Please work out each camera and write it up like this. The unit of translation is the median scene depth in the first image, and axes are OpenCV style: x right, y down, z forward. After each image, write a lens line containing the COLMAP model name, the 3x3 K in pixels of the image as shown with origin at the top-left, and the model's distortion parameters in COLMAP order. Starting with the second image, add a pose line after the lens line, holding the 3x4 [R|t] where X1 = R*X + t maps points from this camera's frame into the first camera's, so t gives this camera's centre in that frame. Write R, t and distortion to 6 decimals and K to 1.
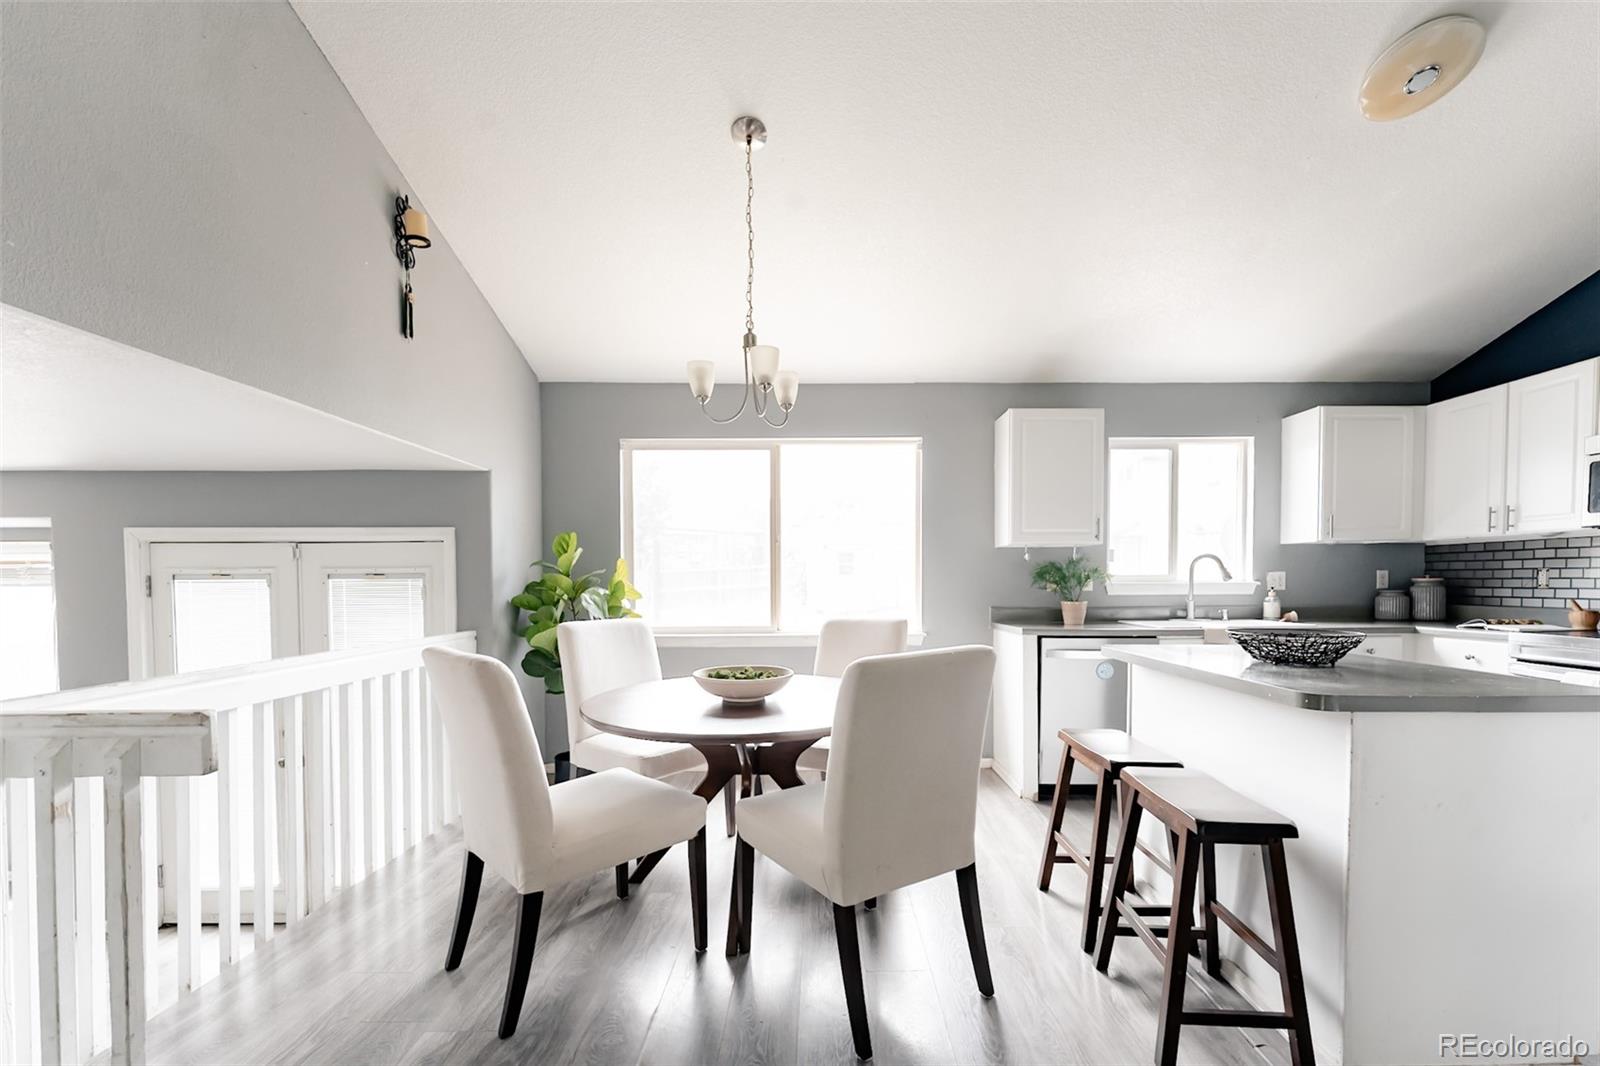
lens RADIAL K [[652.2, 0, 831.0], [0, 652.2, 597.9], [0, 0, 1]] dist [-0.000674, -0.000144]
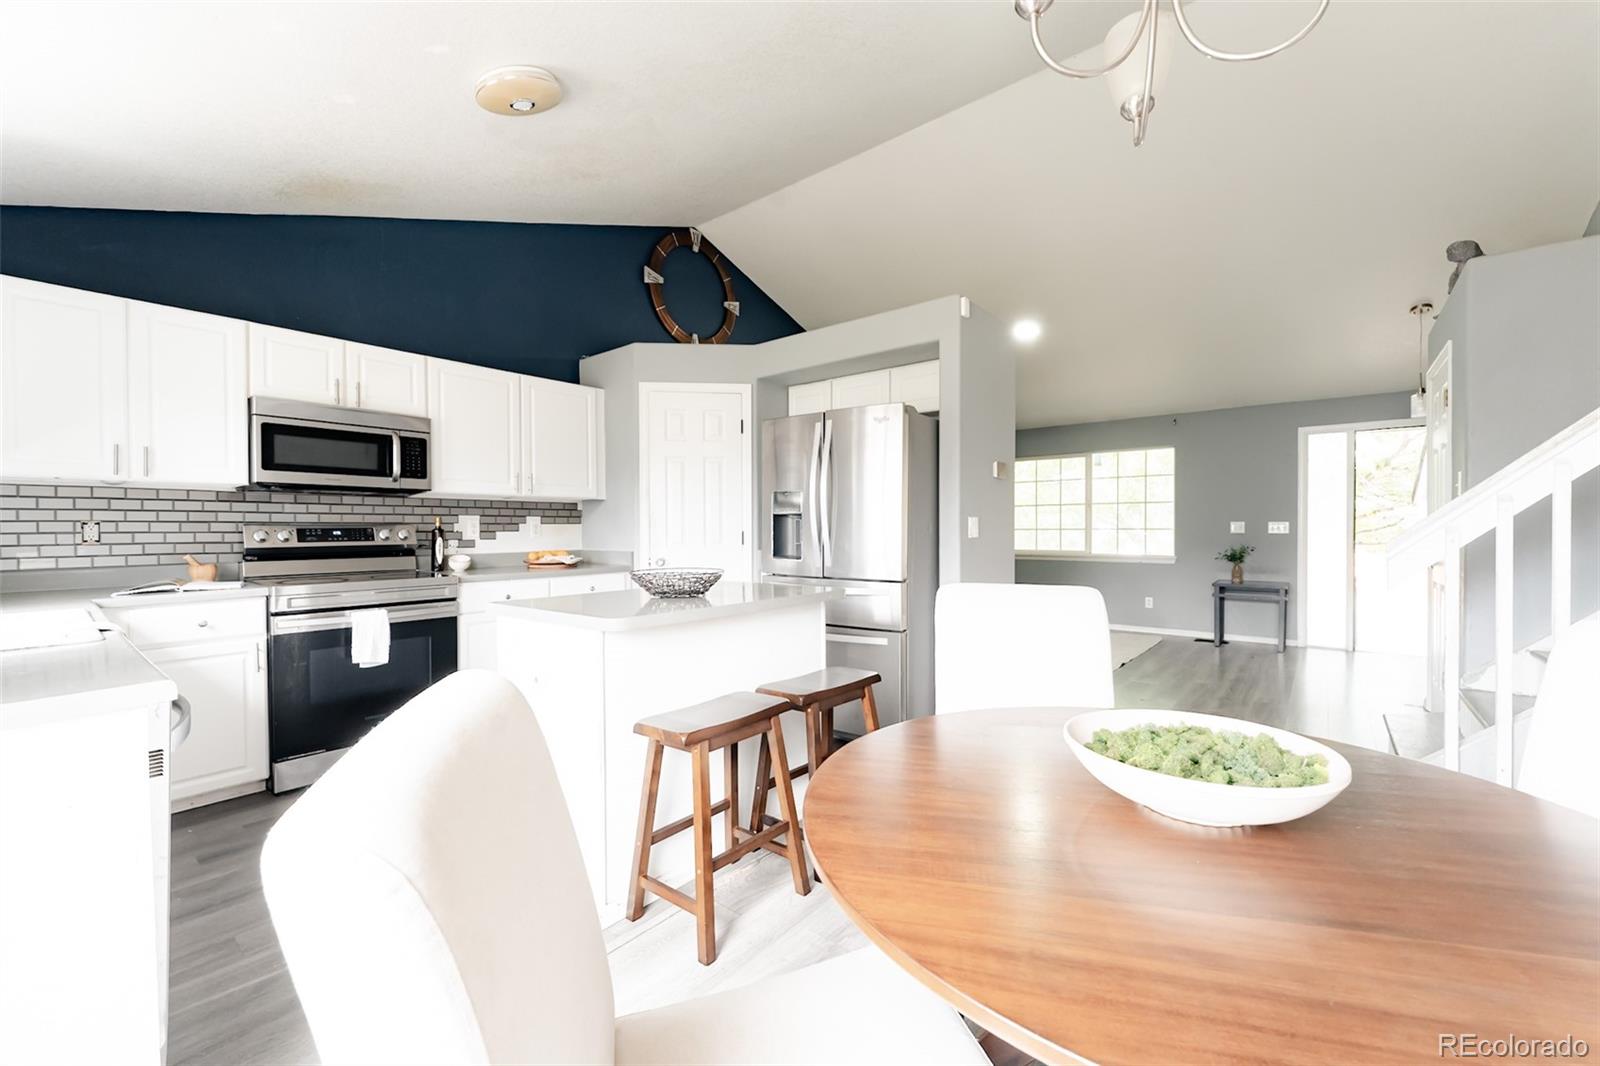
lens RADIAL K [[628.6, 0, 782.4], [0, 628.6, 536.9], [0, 0, 1]] dist [-0.000411, -0.000356]
pose [[-0.746745, 0.000227, 0.665110, -0.106579], [0.027912, 0.999130, 0.030997, -0.022861], [-0.664524, 0.041712, -0.746102, 0.920697]]
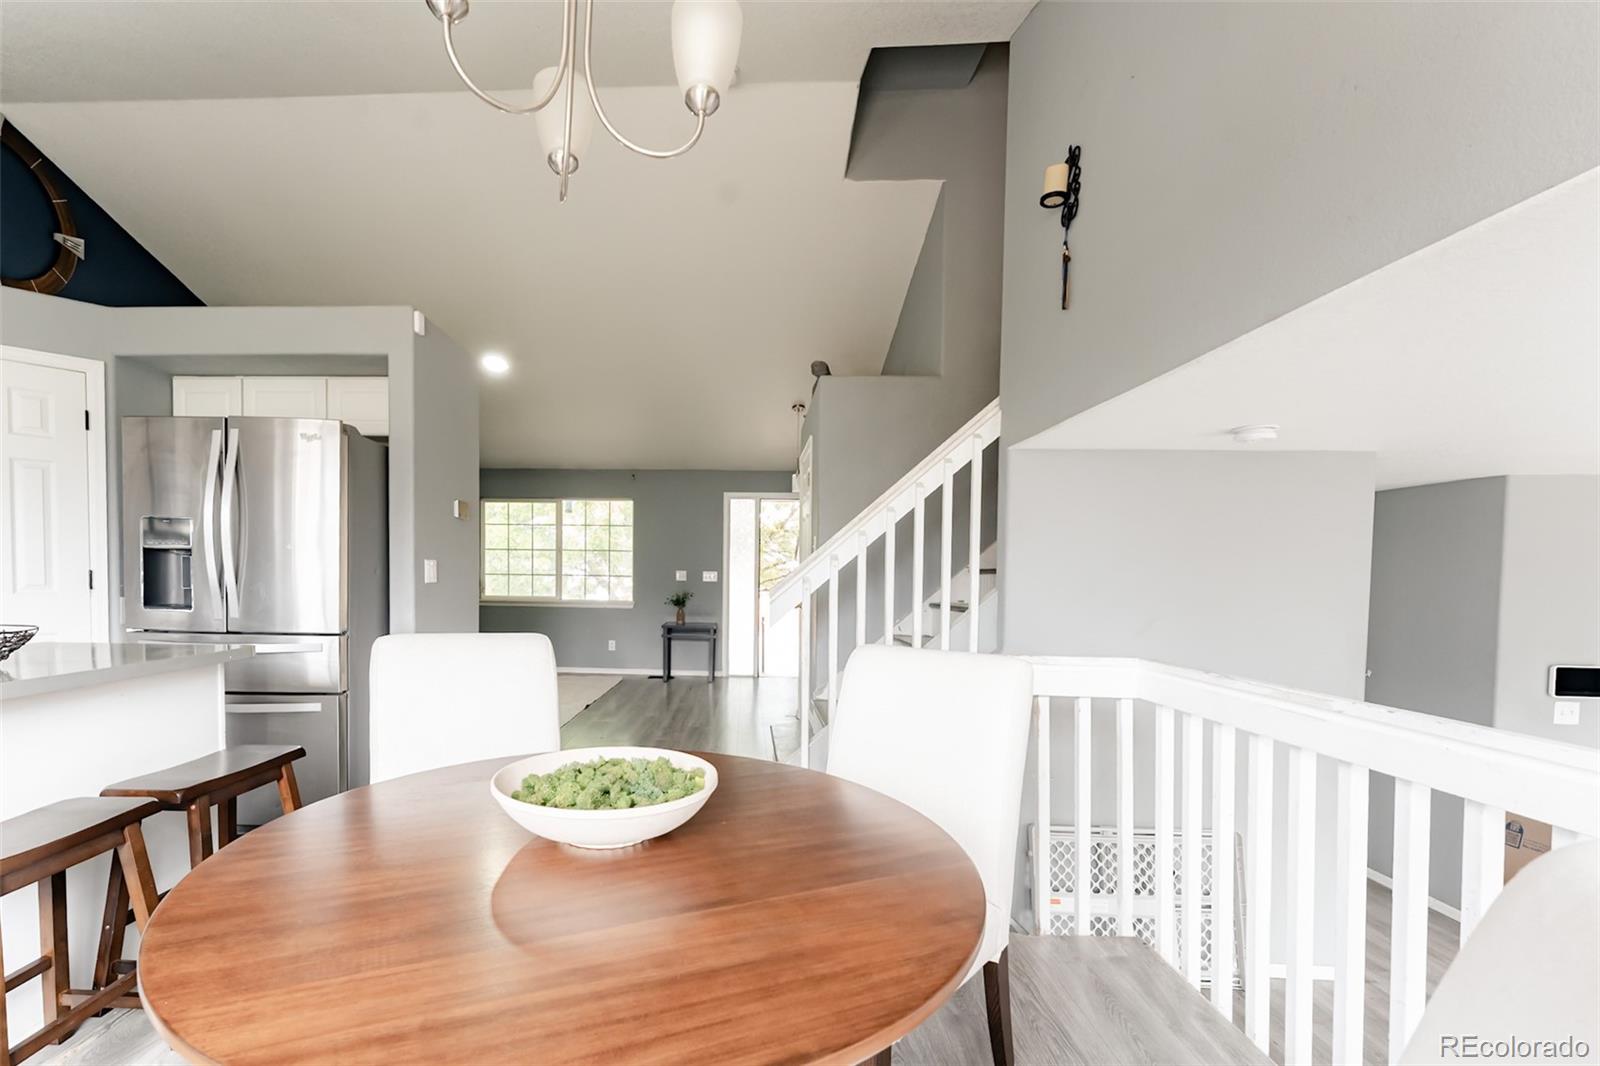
lens RADIAL K [[669.7, 0, 731.8], [0, 669.7, 595.3], [0, 0, 1]] dist [0.000350, -0.000398]
pose [[-0.994783, -0.013488, 0.101119, -0.196591], [-0.007325, 0.998107, 0.061072, -0.025813], [-0.101751, 0.060012, -0.992998, 0.885146]]
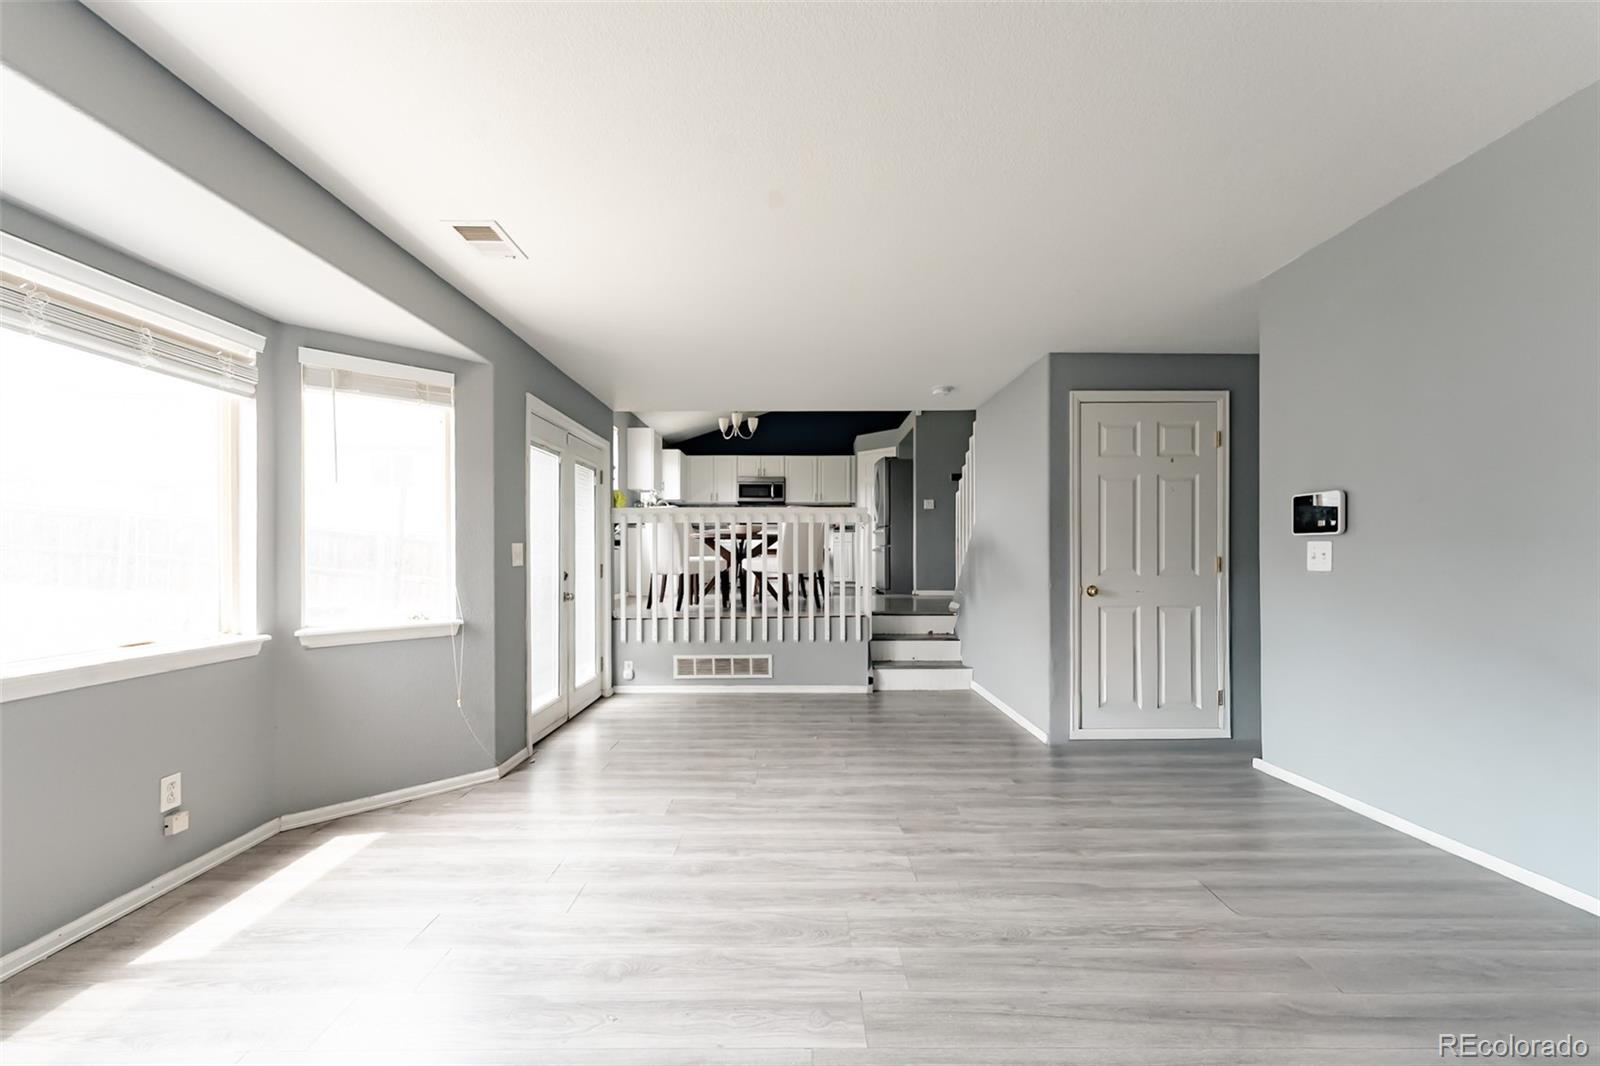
lens RADIAL K [[639.8, 0, 778.3], [0, 639.8, 520.1], [0, 0, 1]] dist [0.000632, -0.000085]
pose [[0.063486, 0.052403, 0.996606, -1.846395], [0.026769, 0.998172, -0.054191, 0.152009], [-0.997624, 0.030118, 0.061968, 0.428911]]
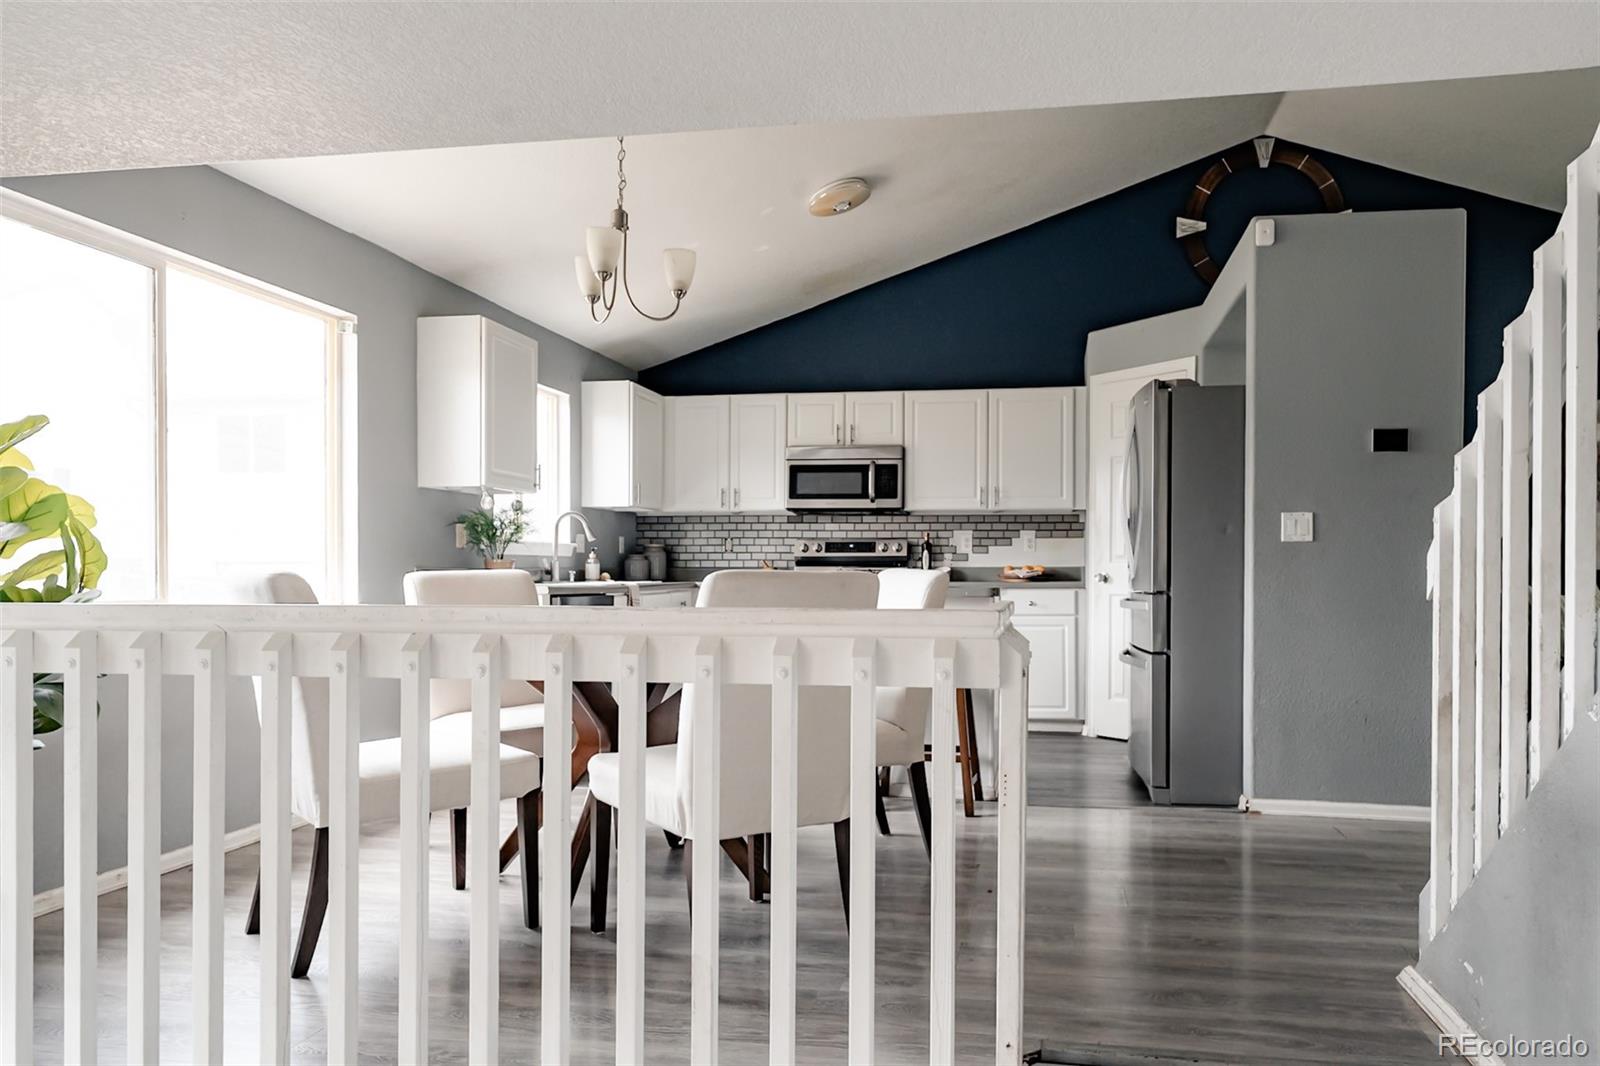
lens RADIAL K [[1077.3, 0, 850.9], [0, 1077.3, 576.2], [0, 0, 1]] dist [-0.000800, -0.000466]
pose [[0.197130, -0.000030, 0.980377, -0.911128], [0.023476, 0.999713, -0.004690, 0.044550], [-0.980096, 0.023940, 0.197074, 0.298232]]
